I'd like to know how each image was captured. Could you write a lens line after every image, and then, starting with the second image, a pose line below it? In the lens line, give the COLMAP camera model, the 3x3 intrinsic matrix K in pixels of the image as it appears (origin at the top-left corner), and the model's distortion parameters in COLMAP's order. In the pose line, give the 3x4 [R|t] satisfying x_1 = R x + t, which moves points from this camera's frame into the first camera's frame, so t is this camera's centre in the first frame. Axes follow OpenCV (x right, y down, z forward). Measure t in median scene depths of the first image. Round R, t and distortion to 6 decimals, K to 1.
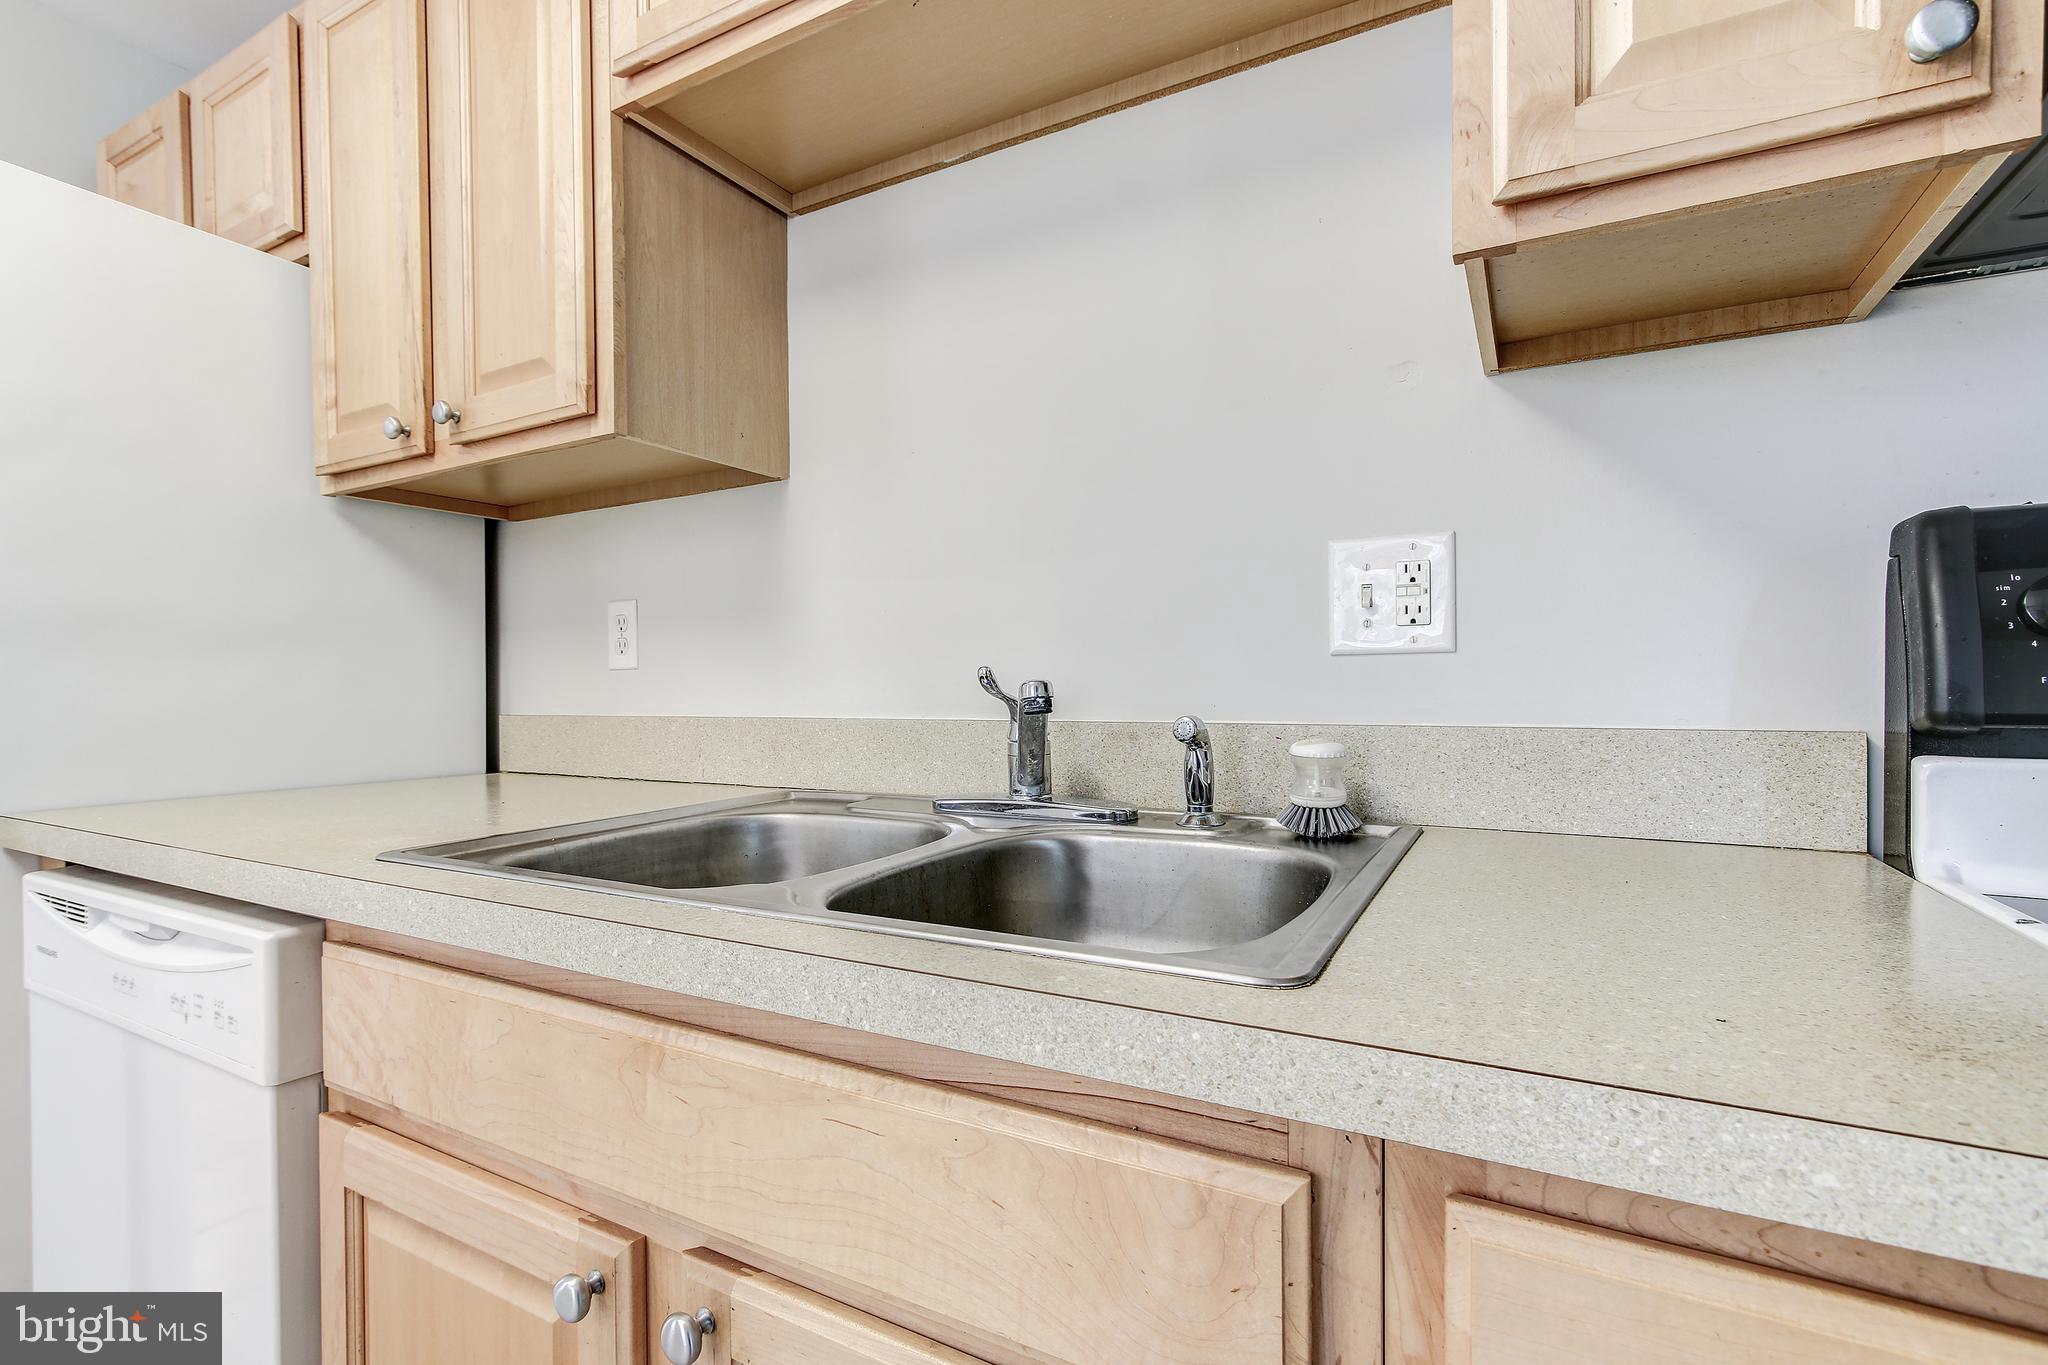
lens RADIAL K [[935.2, 0, 1034.1], [0, 935.2, 695.8], [0, 0, 1]] dist [-0.001446, -0.000985]
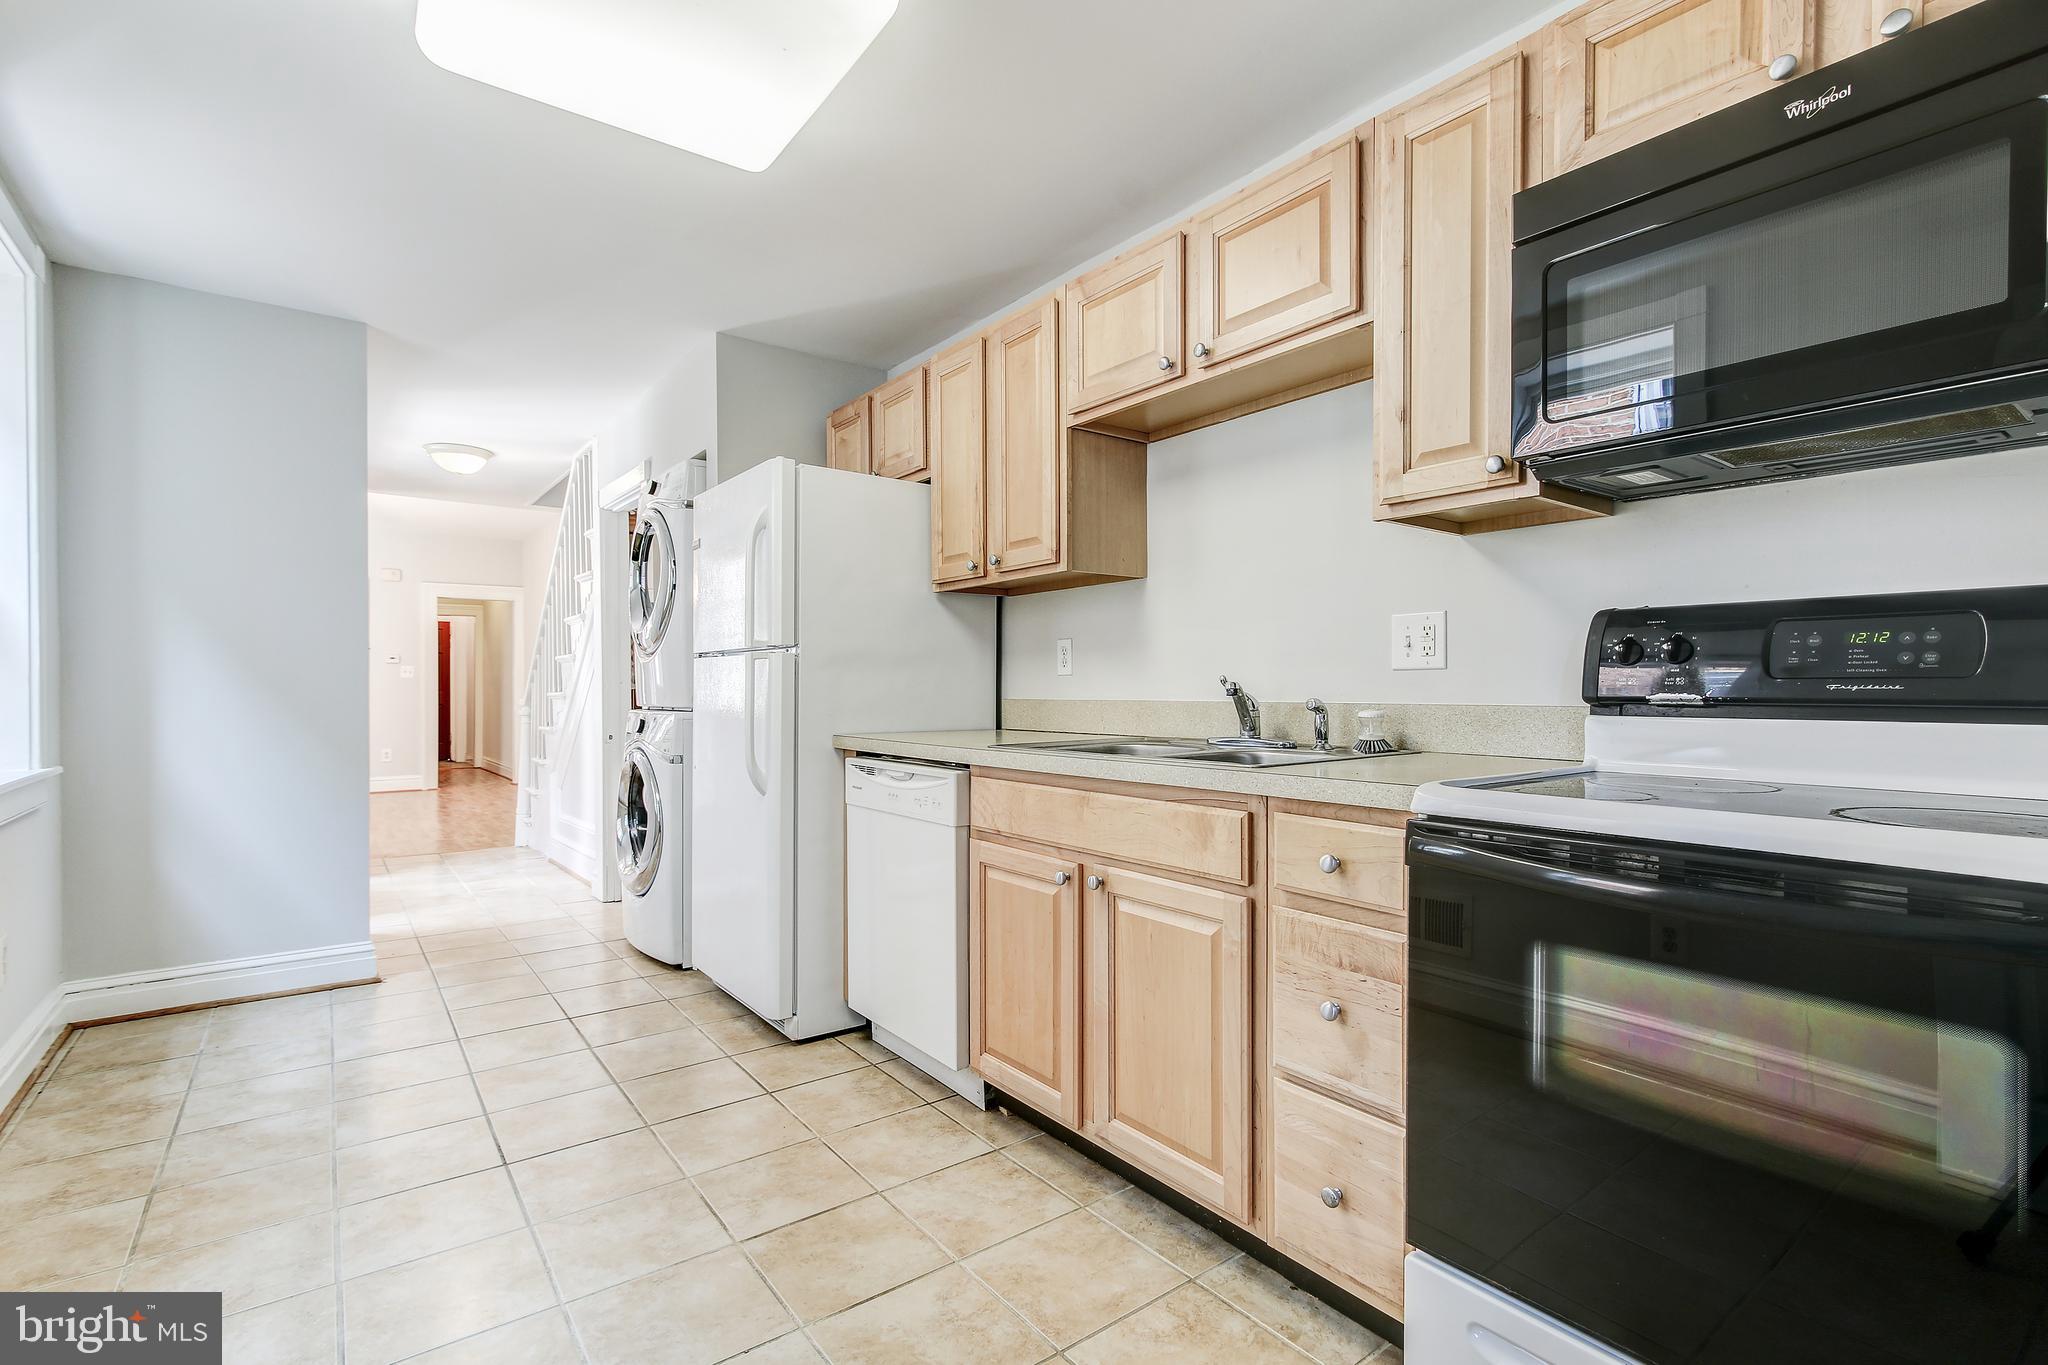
lens RADIAL K [[935.2, 0, 1025.6], [0, 935.2, 691.5], [0, 0, 1]] dist [-0.001446, -0.000985]
pose [[0.909644, 0.007822, -0.415316, 0.393343], [-0.010100, 0.999944, -0.003288, 0.016646], [0.415267, 0.007186, 0.909671, -1.076206]]
